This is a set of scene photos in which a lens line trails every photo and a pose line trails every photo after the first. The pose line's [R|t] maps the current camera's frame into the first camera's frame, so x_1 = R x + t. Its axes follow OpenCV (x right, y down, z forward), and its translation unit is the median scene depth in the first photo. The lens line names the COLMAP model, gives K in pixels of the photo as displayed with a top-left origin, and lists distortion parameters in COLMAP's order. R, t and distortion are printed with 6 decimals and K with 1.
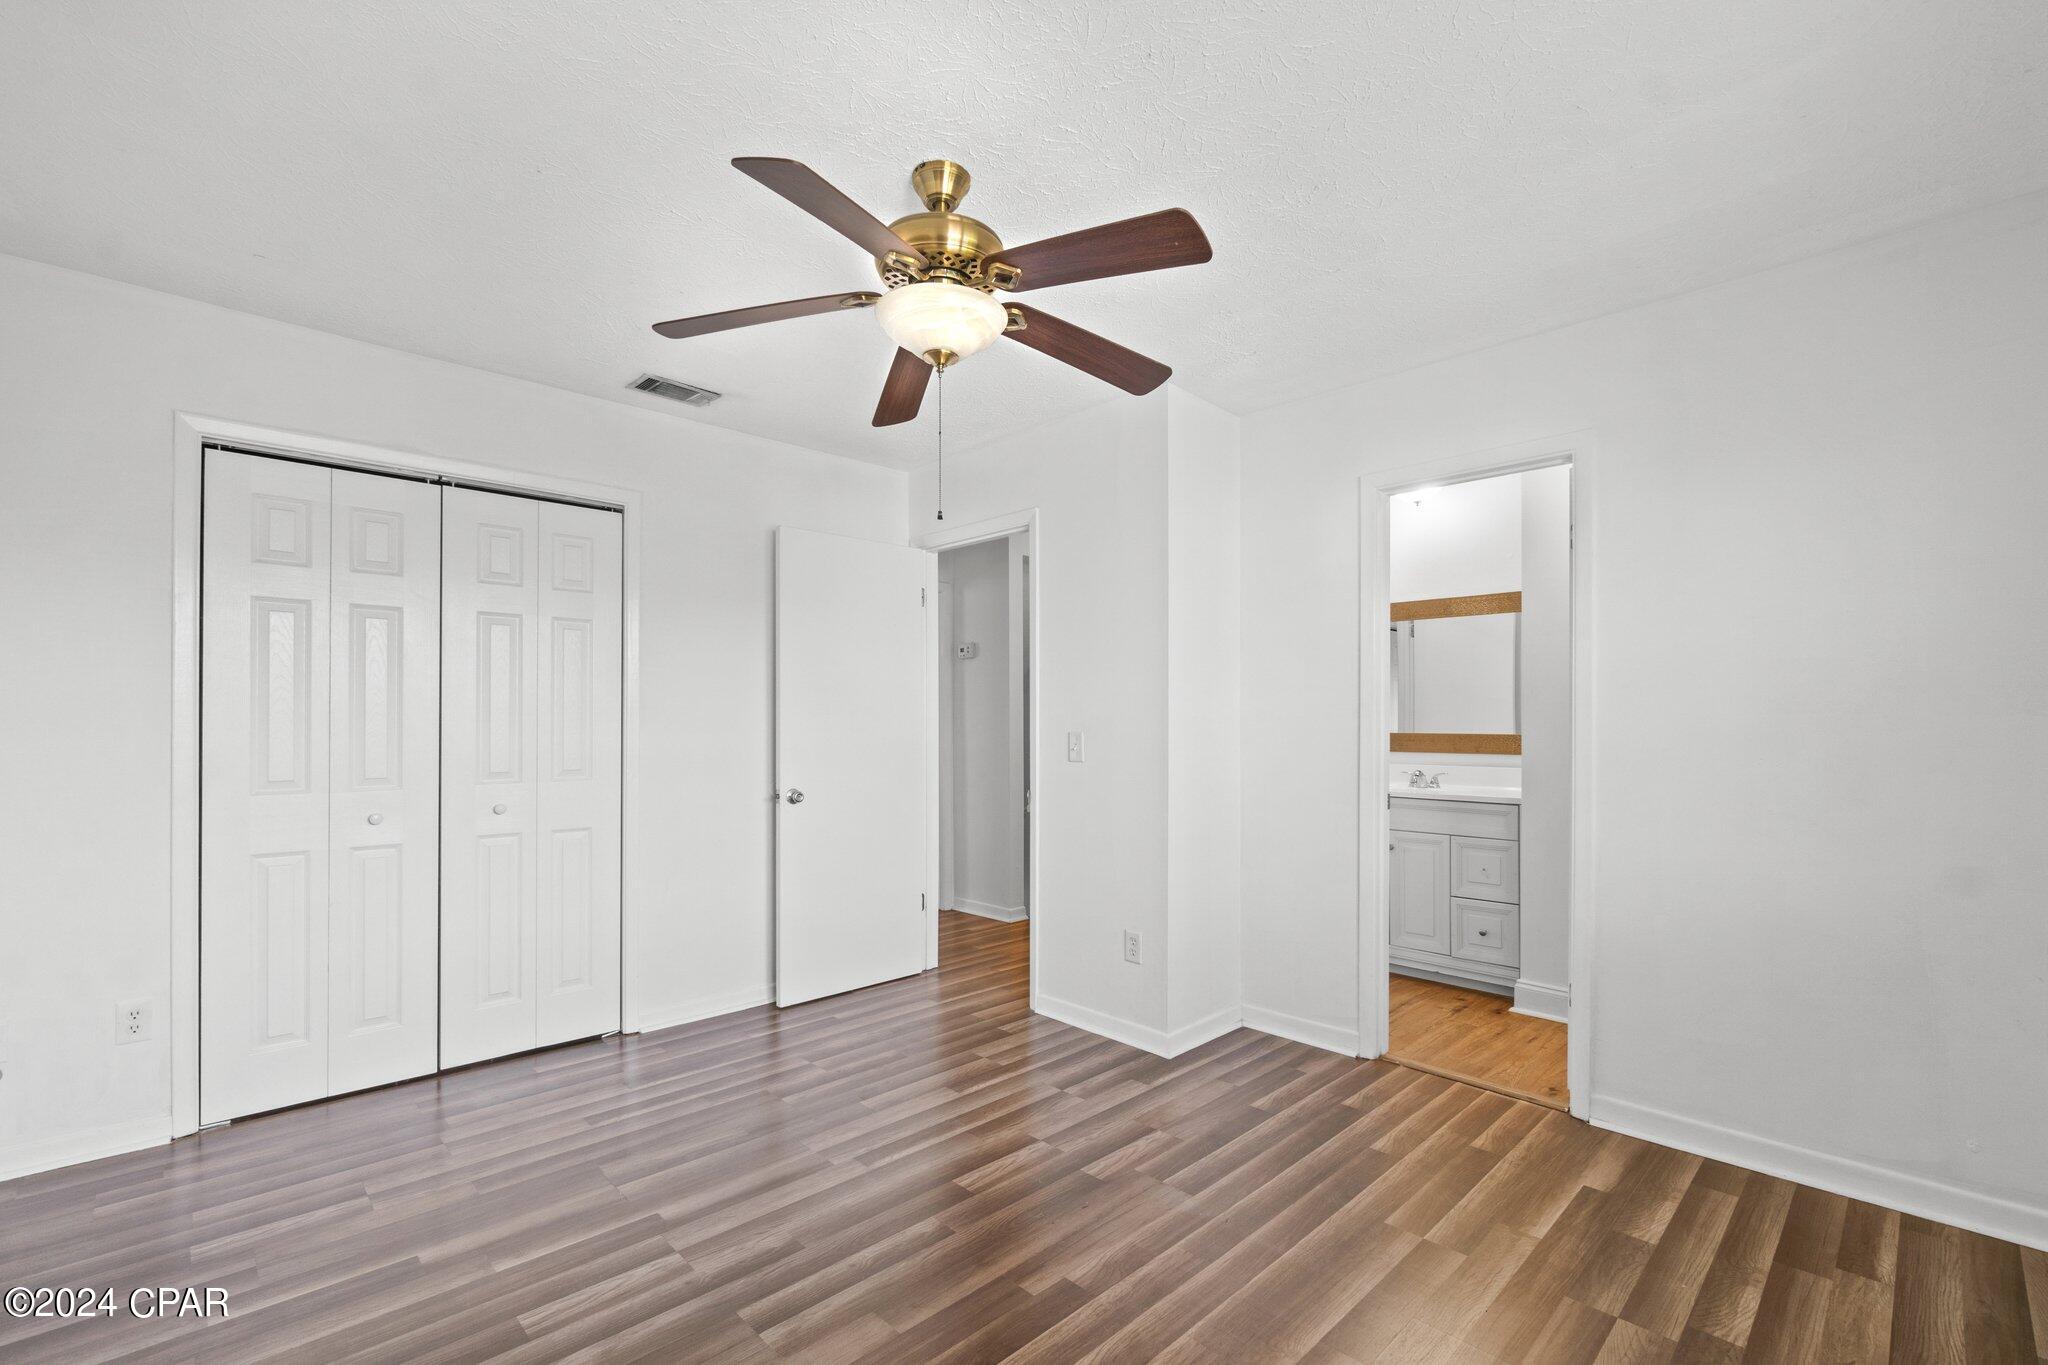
lens RADIAL K [[884.5, 0, 997.0], [0, 884.5, 713.2], [0, 0, 1]] dist [-0.003675, -0.000385]
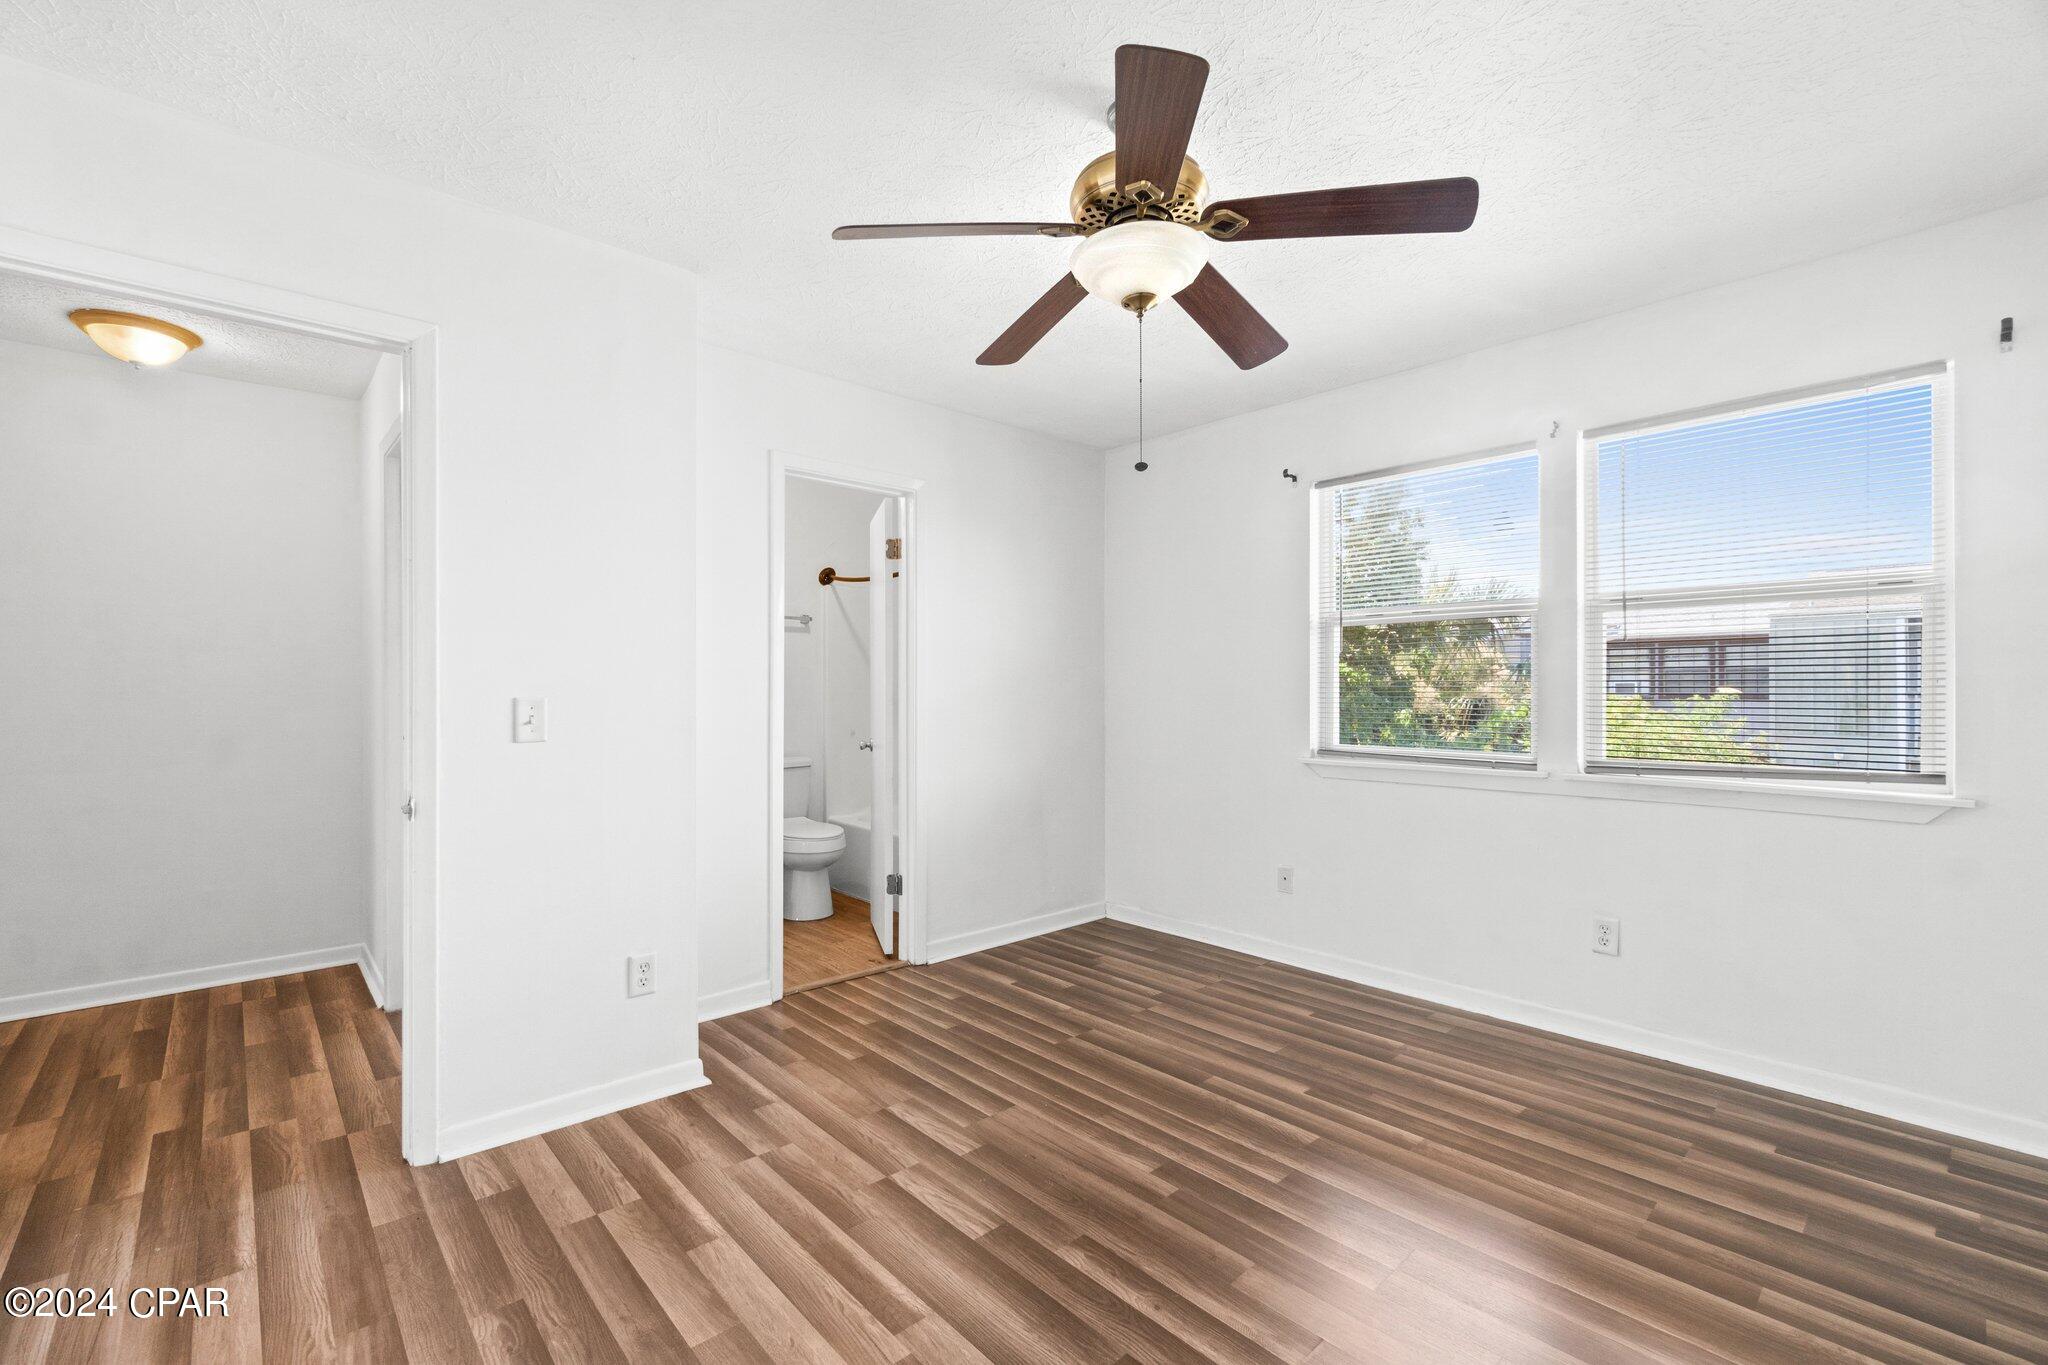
lens RADIAL K [[884.5, 0, 1020.7], [0, 884.5, 691.3], [0, 0, 1]] dist [-0.003675, -0.000385]
pose [[0.023315, -0.006209, 0.999709, -0.747797], [-0.010672, 0.999922, 0.006460, 0.010835], [-0.999671, -0.010819, 0.023247, 0.810469]]
